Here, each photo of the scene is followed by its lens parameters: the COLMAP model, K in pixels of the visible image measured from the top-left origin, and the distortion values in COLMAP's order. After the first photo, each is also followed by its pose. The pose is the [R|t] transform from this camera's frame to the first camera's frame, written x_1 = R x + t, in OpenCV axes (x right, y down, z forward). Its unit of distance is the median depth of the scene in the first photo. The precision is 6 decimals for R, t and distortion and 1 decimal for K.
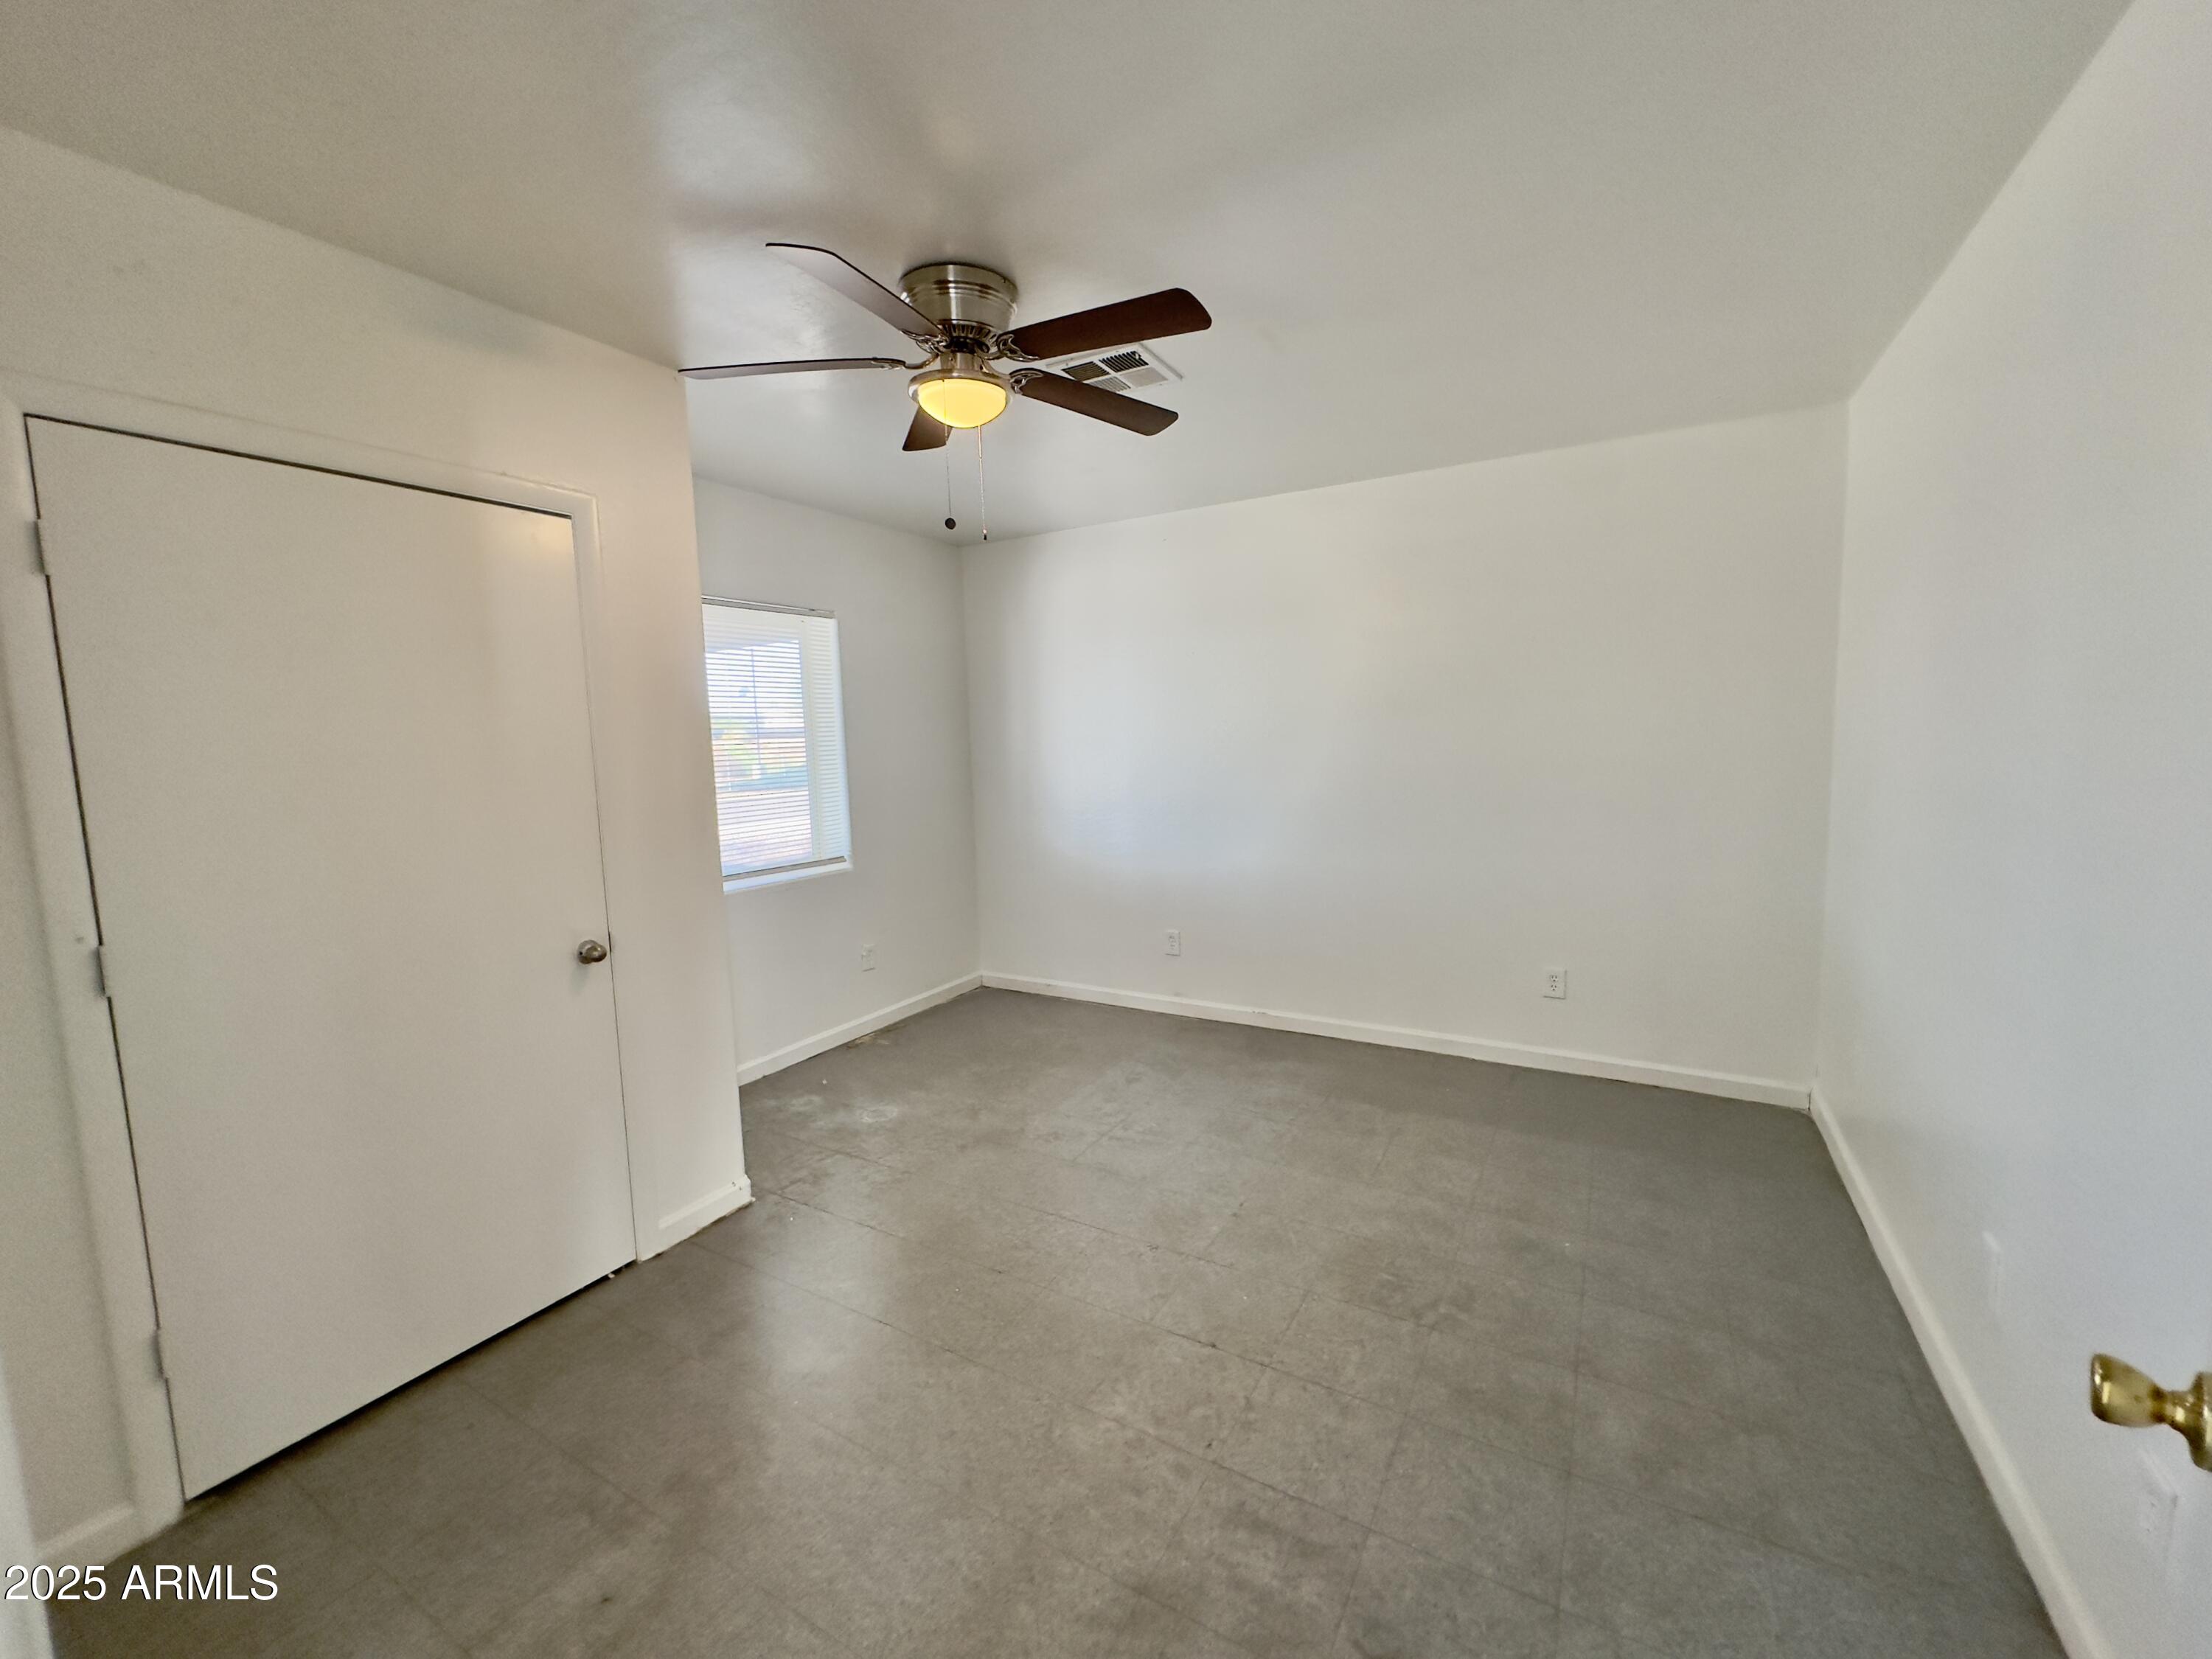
lens RADIAL K [[887.2, 0, 1106.0], [0, 887.2, 829.5], [0, 0, 1]] dist [-0.002095, -0.000038]
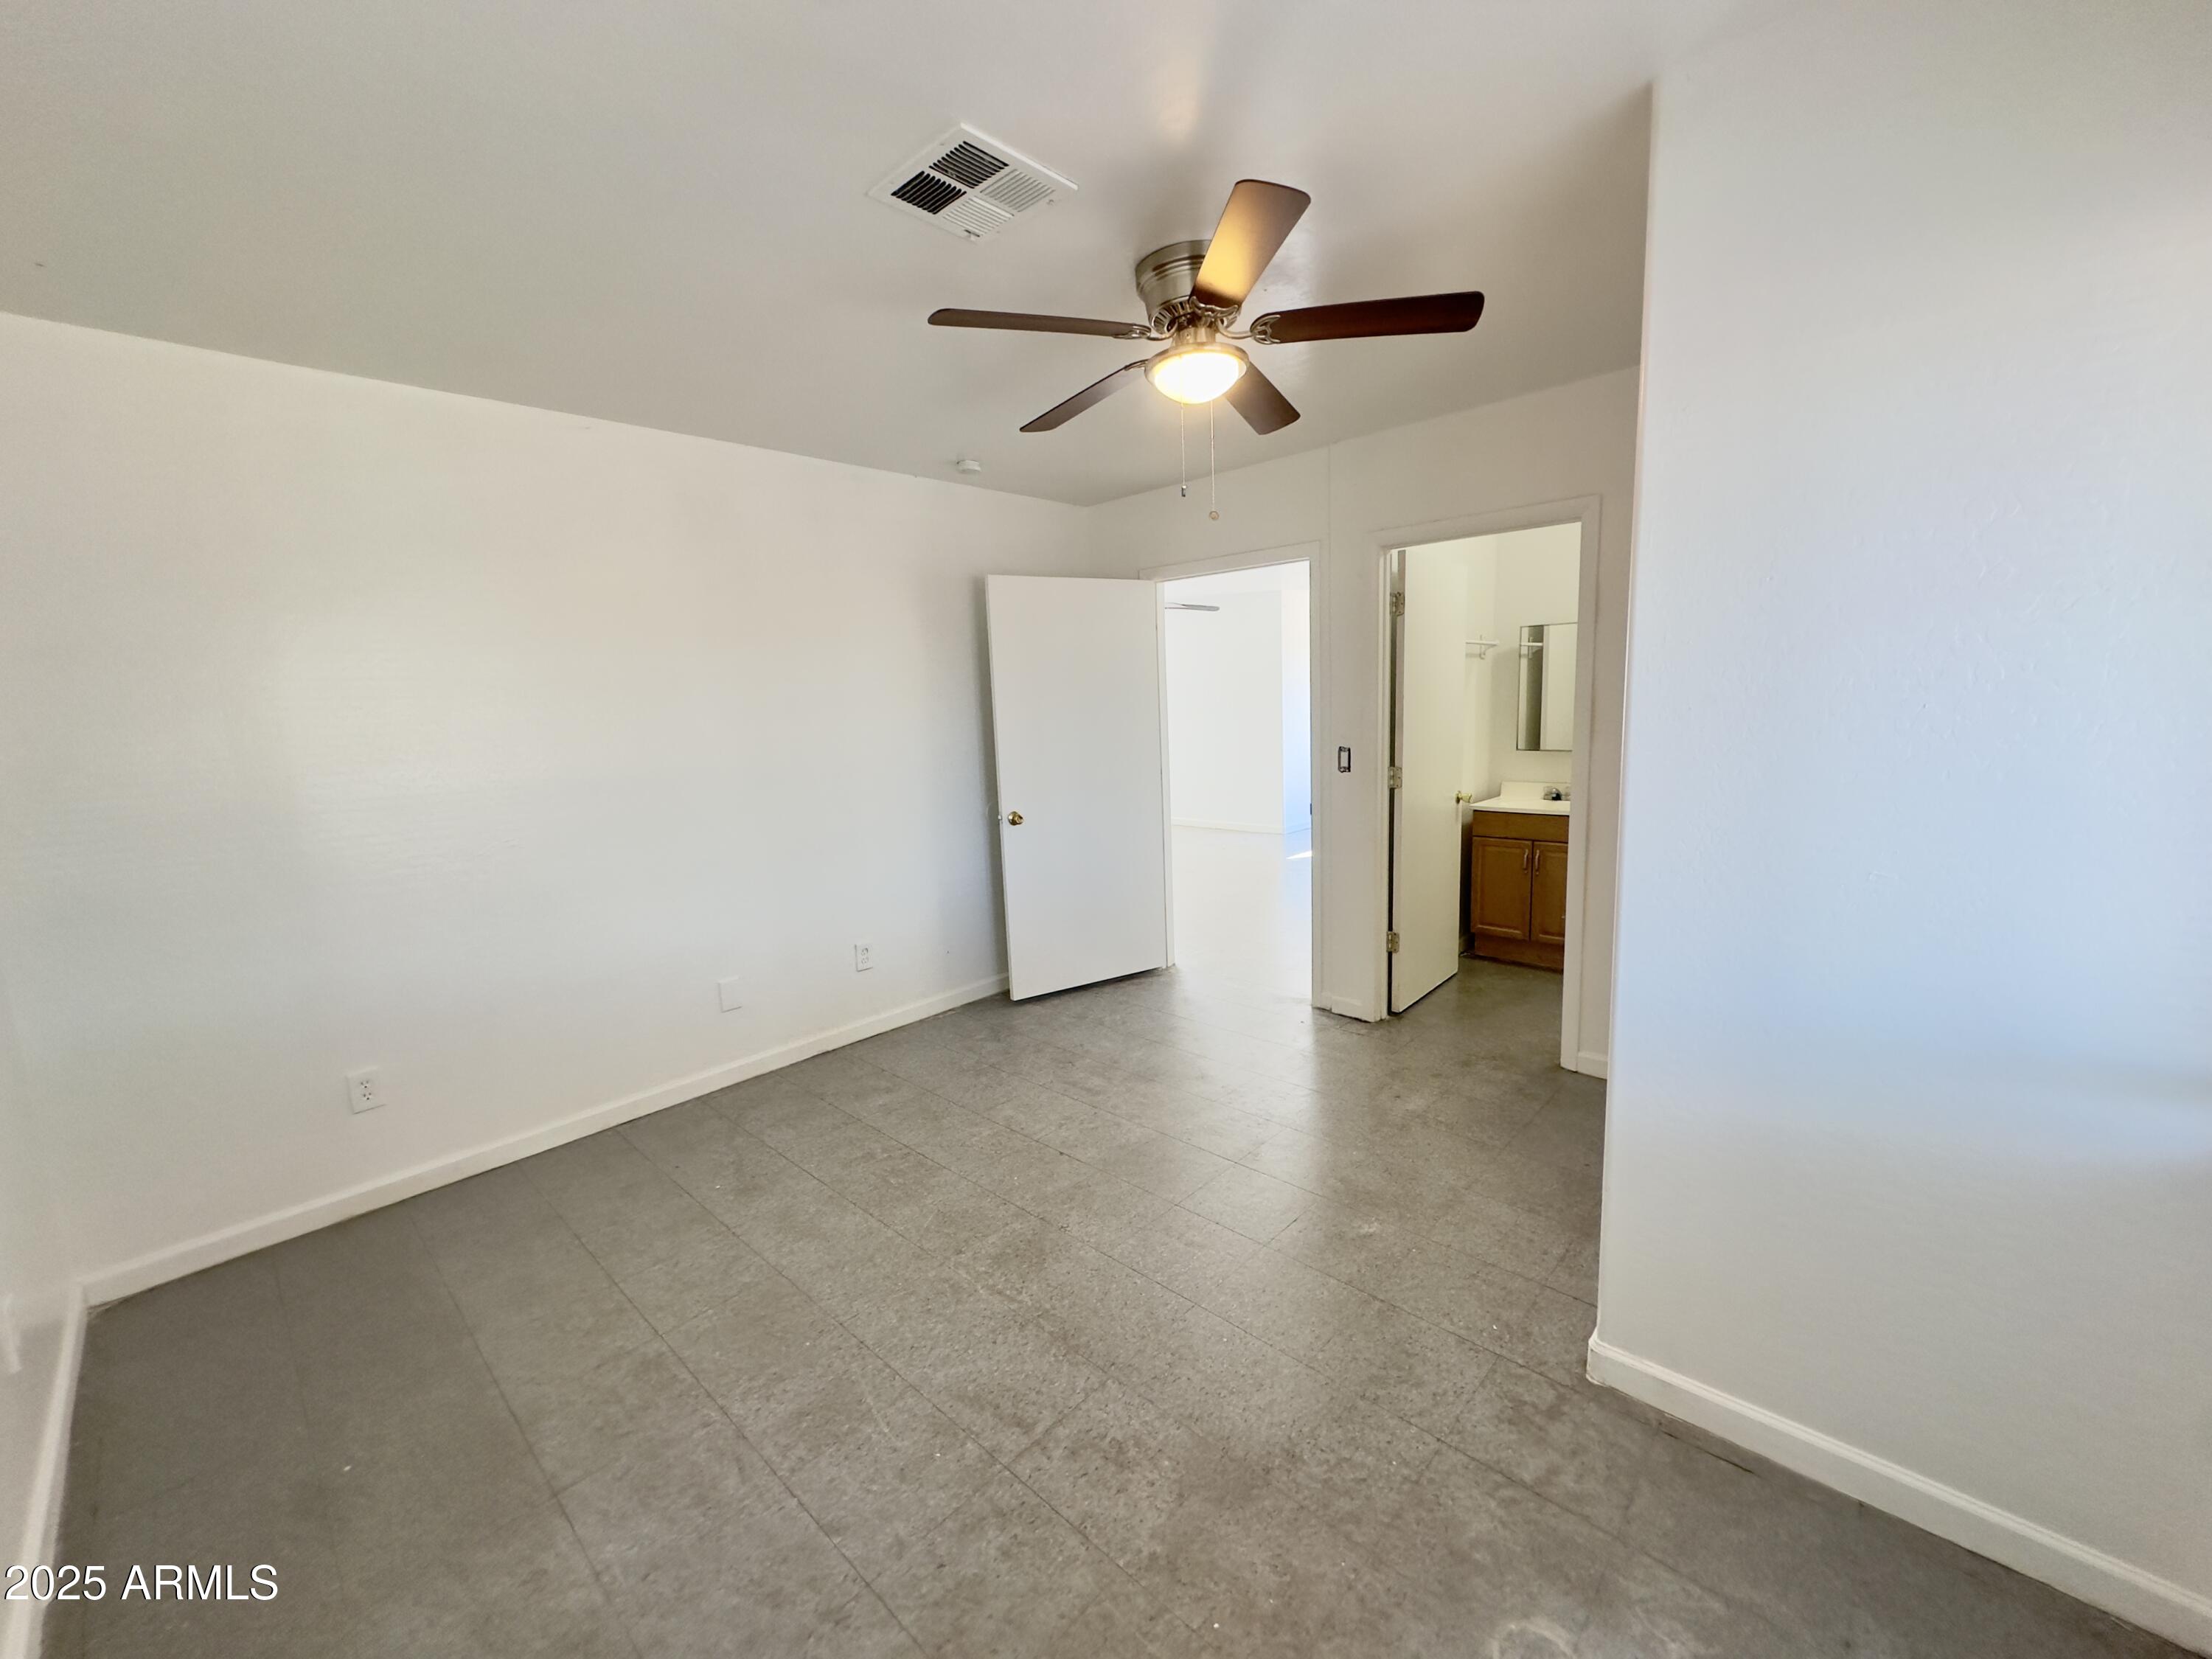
lens RADIAL K [[887.2, 0, 1106.0], [0, 887.2, 829.5], [0, 0, 1]] dist [-0.002095, -0.000038]
pose [[-0.972998, 0.035625, 0.228050, -0.277052], [0.092614, 0.965252, 0.244358, -0.238608], [-0.211420, 0.258880, -0.942487, 2.116434]]
